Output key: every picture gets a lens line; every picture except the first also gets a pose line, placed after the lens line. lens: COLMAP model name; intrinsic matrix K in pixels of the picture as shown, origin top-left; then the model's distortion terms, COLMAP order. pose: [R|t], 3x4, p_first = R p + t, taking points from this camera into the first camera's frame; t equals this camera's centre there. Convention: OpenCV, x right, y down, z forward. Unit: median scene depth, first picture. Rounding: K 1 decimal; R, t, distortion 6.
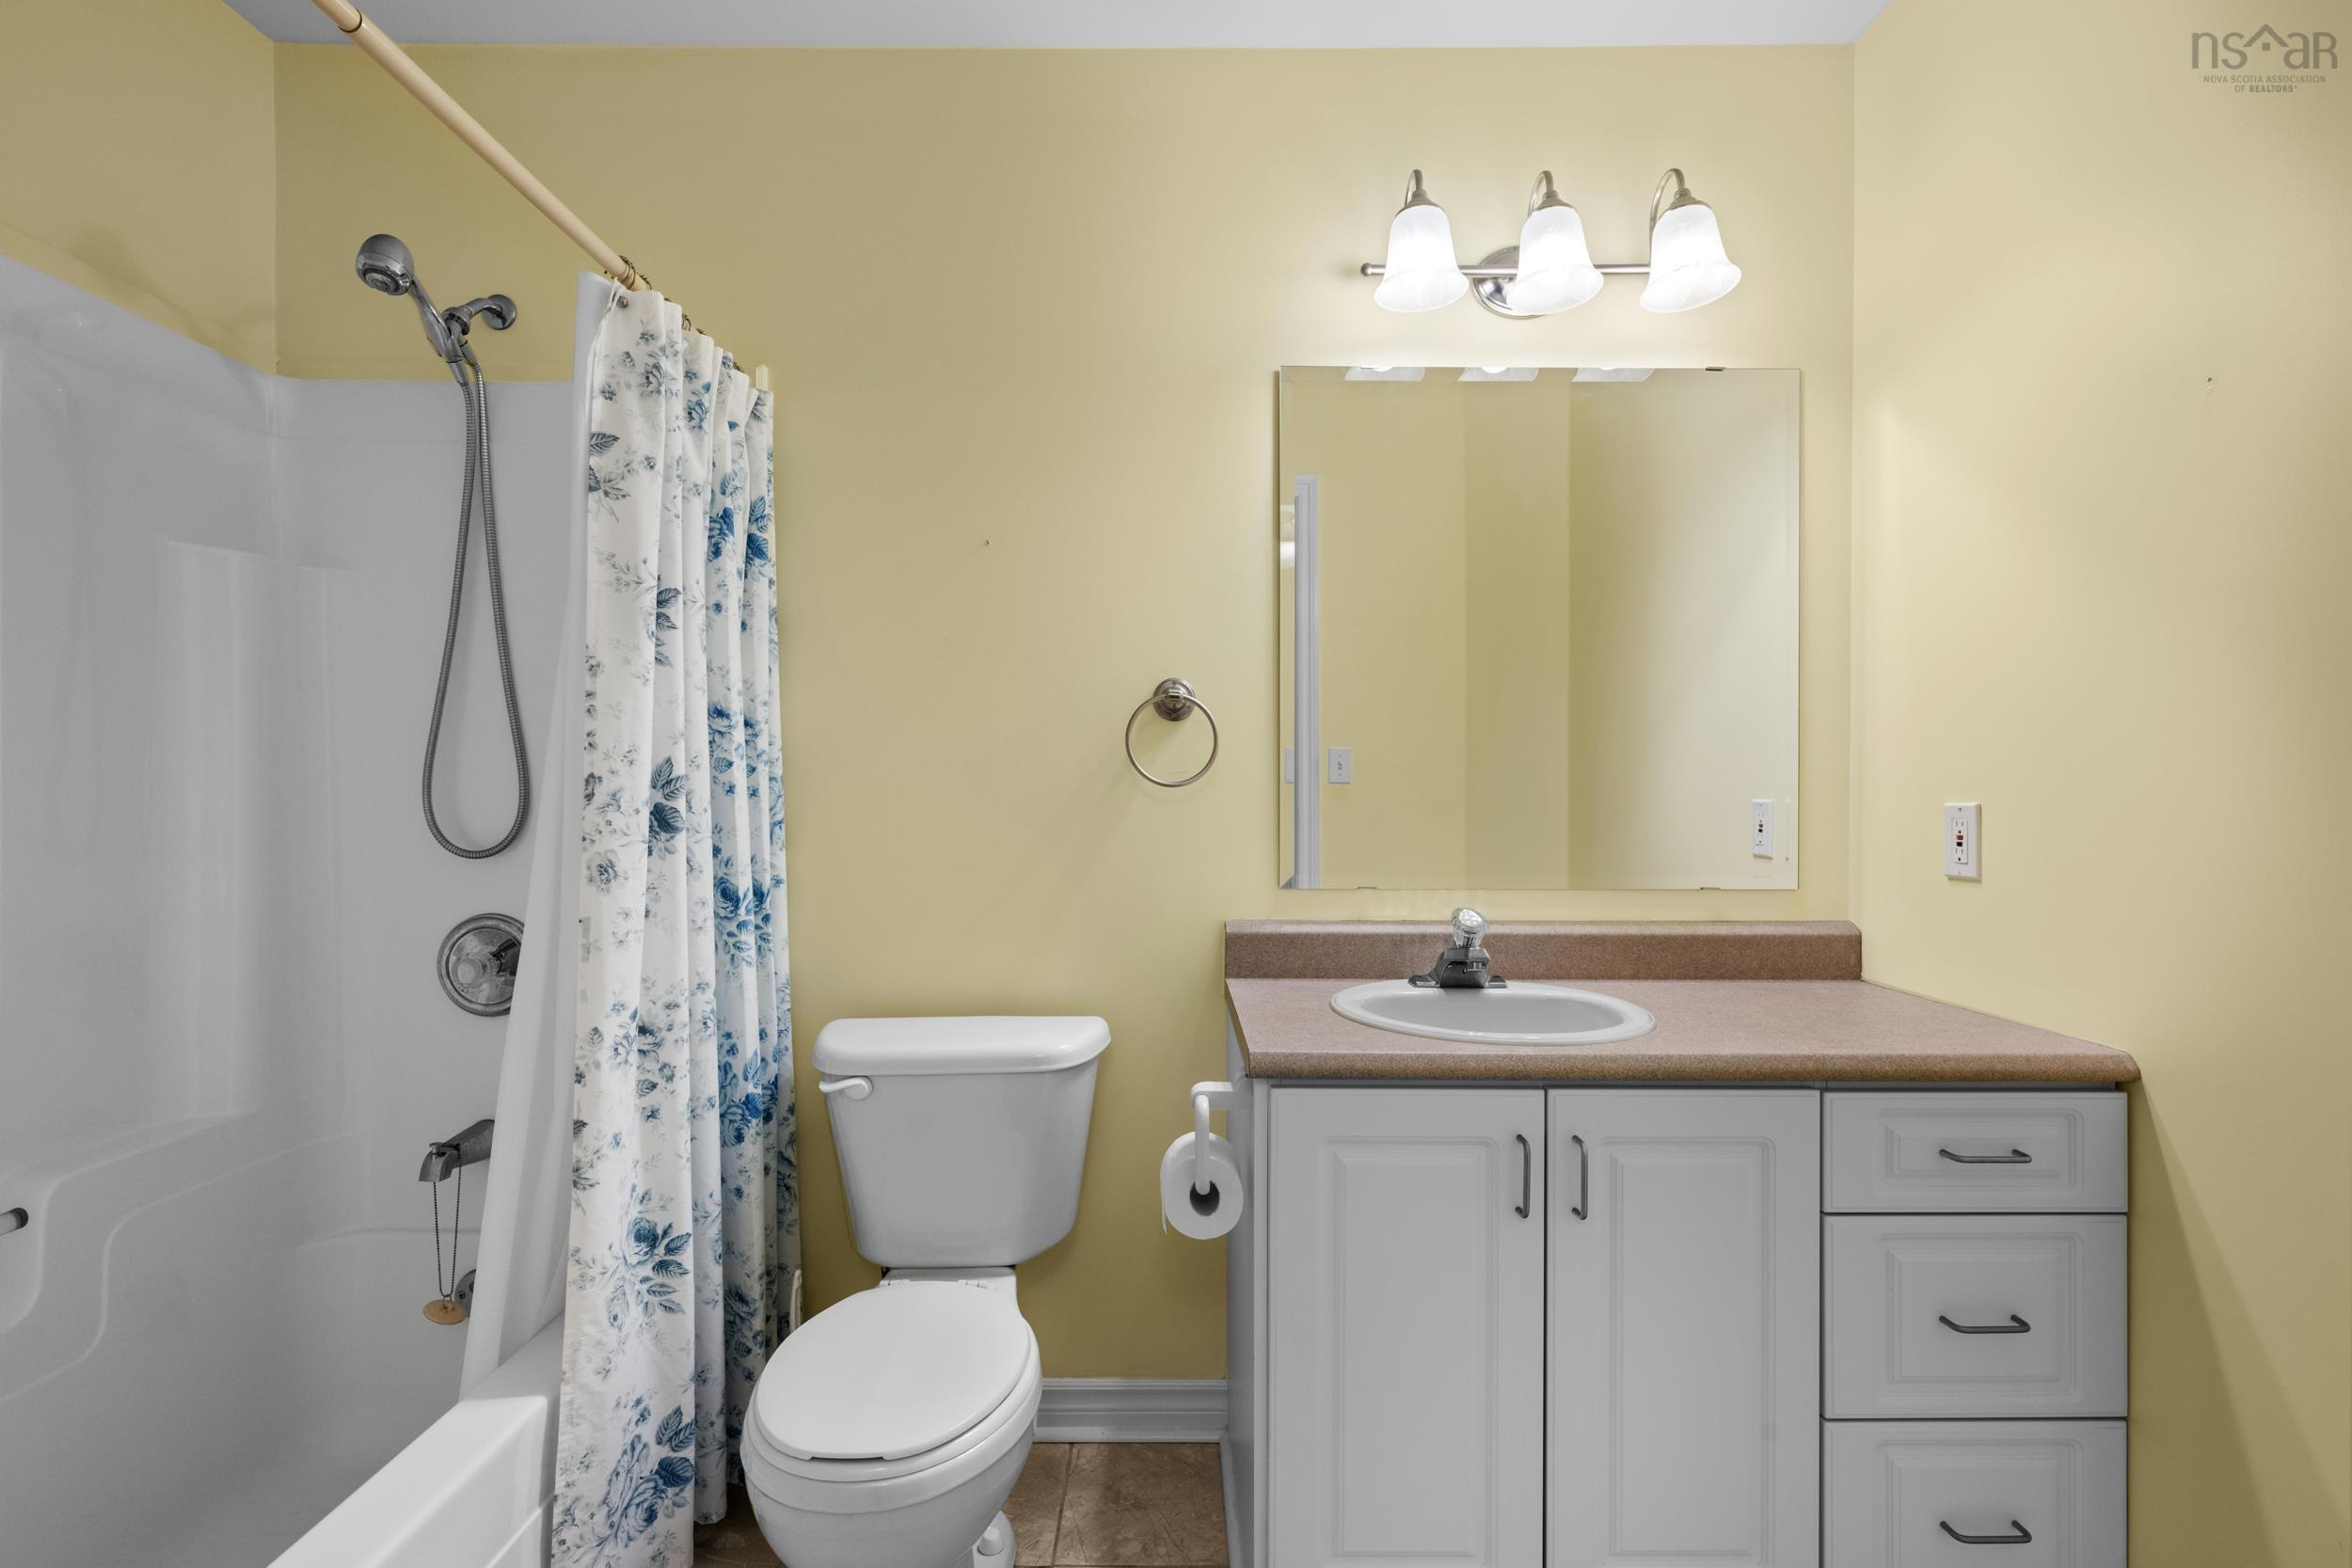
lens RADIAL K [[1062.9, 0, 1176.1], [0, 1062.9, 790.3], [0, 0, 1]] dist [-0.000503, 0.000170]
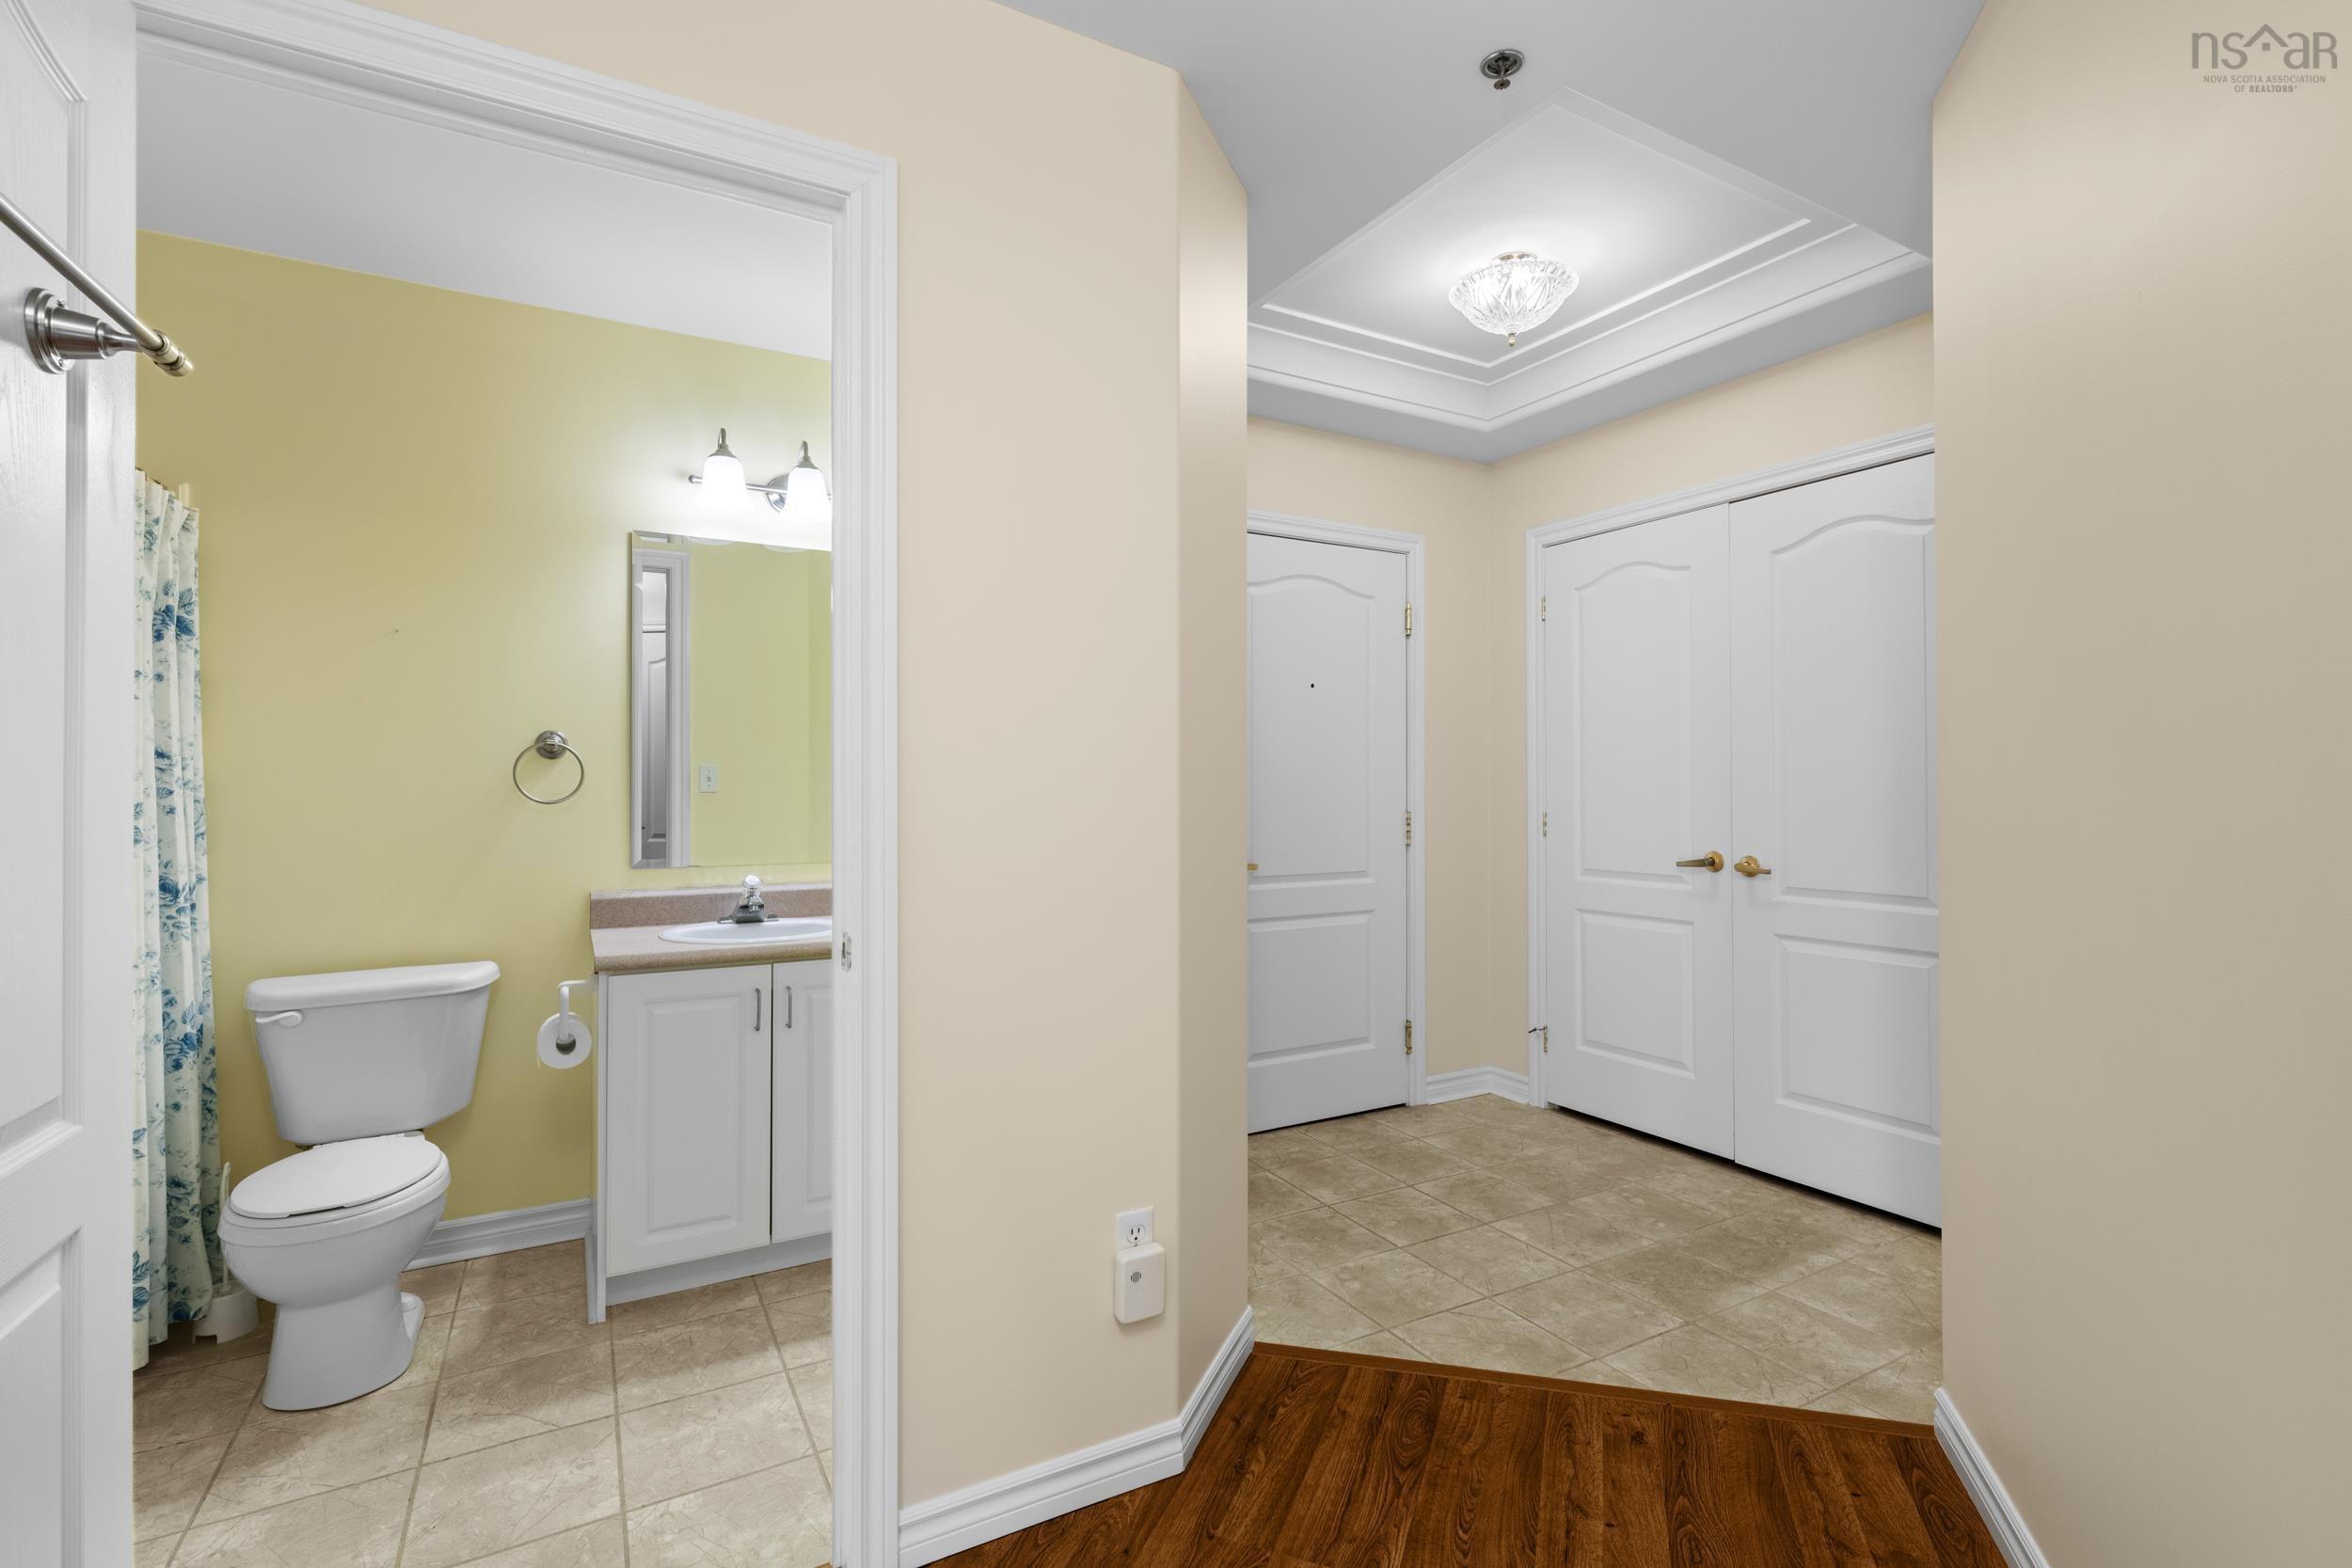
lens RADIAL K [[1064.2, 0, 1181.3], [0, 1064.2, 772.9], [0, 0, 1]] dist [0.001336, -0.000092]
pose [[0.870738, 0.003006, 0.491738, 0.036485], [0.001856, 0.999954, -0.009400, -0.033442], [-0.491744, 0.009098, 0.870692, -0.806776]]
